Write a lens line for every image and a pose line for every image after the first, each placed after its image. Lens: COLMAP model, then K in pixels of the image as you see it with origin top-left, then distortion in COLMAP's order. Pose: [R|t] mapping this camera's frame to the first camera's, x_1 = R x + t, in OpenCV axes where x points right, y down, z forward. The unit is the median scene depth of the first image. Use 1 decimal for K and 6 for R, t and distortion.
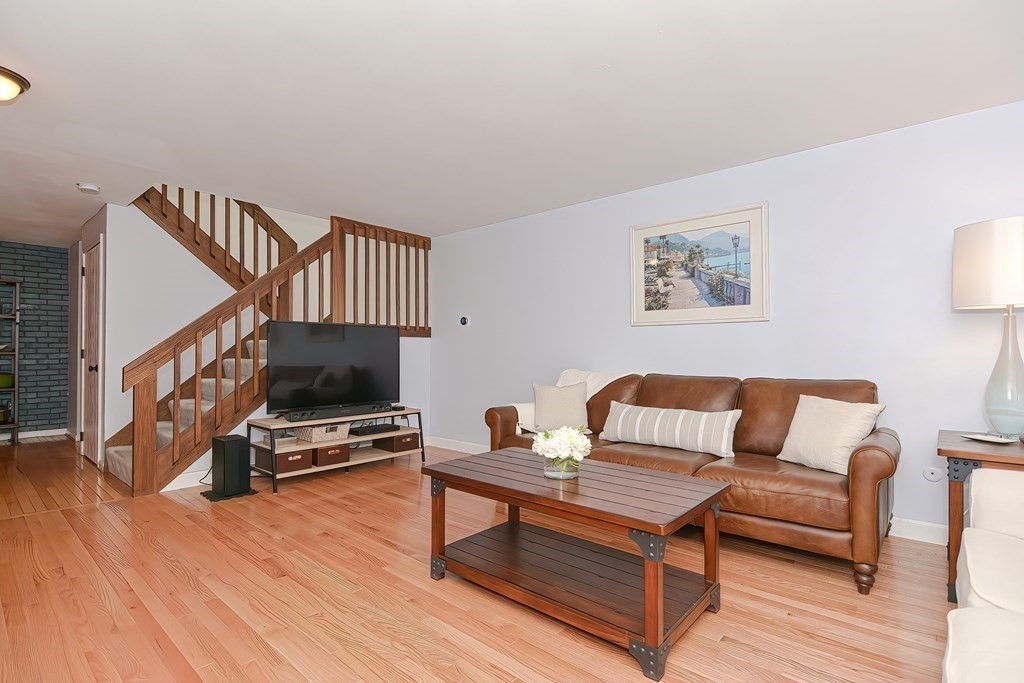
lens RADIAL K [[490.3, 0, 512.0], [0, 490.3, 341.5], [0, 0, 1]] dist [-0.016212, -0.000153]
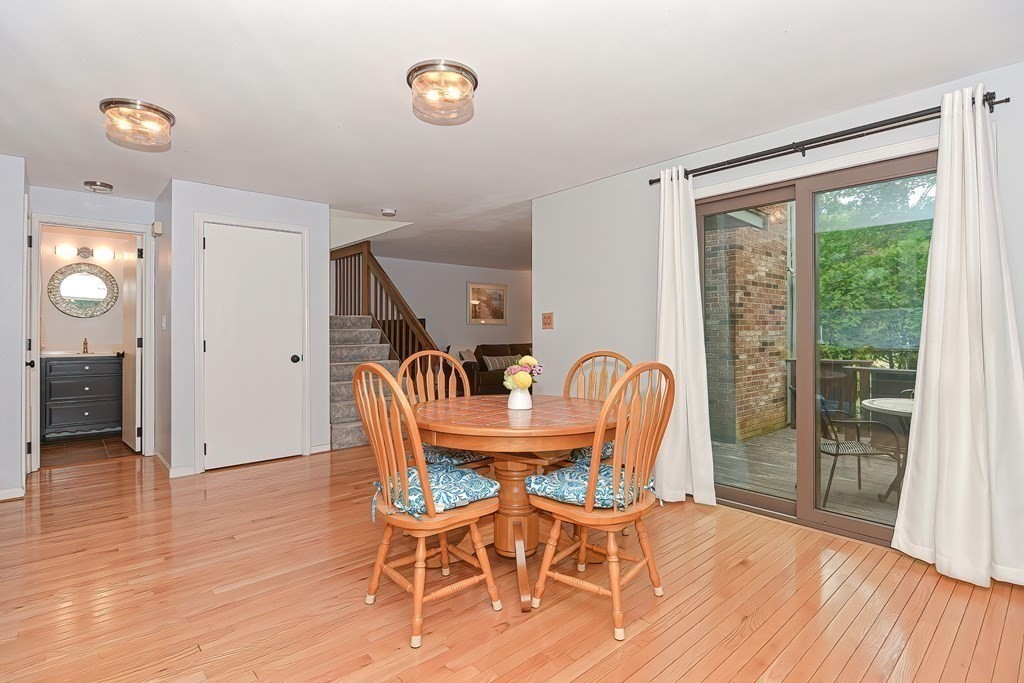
lens RADIAL K [[490.3, 0, 512.0], [0, 490.3, 341.5], [0, 0, 1]] dist [-0.016212, -0.000153]
pose [[0.159001, -0.010696, 0.987220, -2.286060], [-0.011152, 0.999858, 0.012629, 0.019544], [-0.987215, -0.013017, 0.158859, 0.467495]]
